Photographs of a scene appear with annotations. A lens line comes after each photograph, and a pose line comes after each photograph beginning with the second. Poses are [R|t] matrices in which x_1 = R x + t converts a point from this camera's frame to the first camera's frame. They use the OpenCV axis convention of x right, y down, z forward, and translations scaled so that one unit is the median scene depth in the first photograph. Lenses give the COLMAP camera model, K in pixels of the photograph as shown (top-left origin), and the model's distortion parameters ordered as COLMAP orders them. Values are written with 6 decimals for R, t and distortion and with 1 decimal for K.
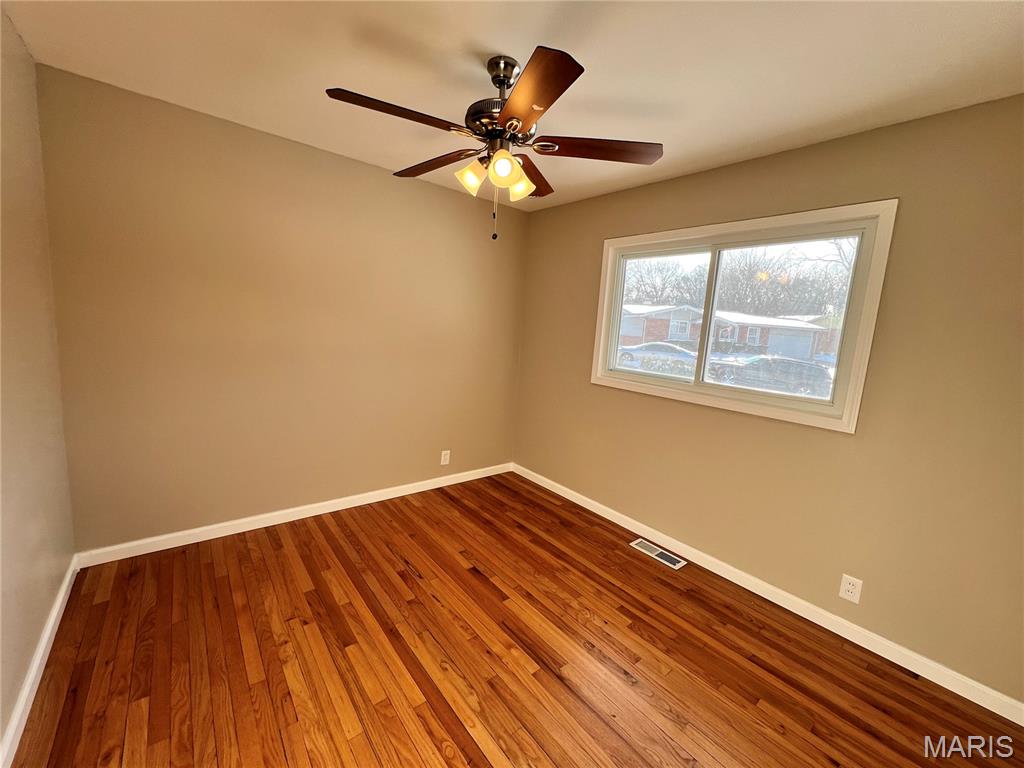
lens RADIAL K [[408.3, 0, 510.4], [0, 408.3, 380.4], [0, 0, 1]] dist [0.000366, 0.000263]
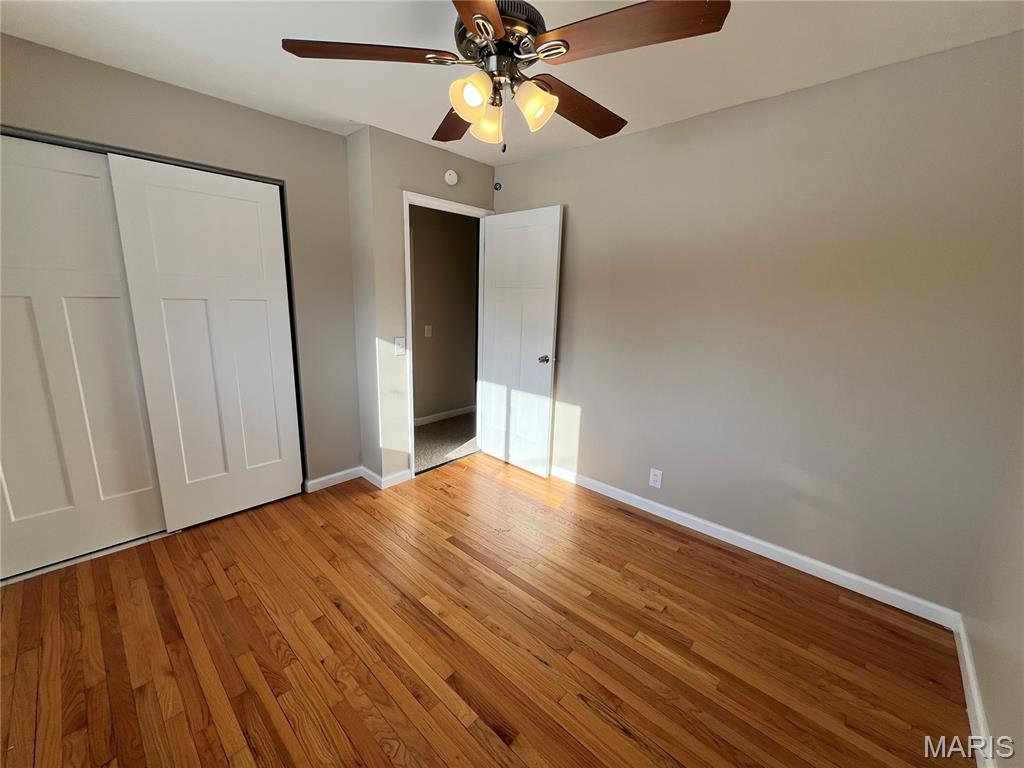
lens RADIAL K [[408.3, 0, 510.4], [0, 408.3, 380.4], [0, 0, 1]] dist [0.000366, 0.000263]
pose [[-0.985975, -0.065757, -0.153395, 0.033541], [-0.112154, 0.941703, 0.317202, -0.224158], [0.123594, 0.329957, -0.935870, 1.687333]]
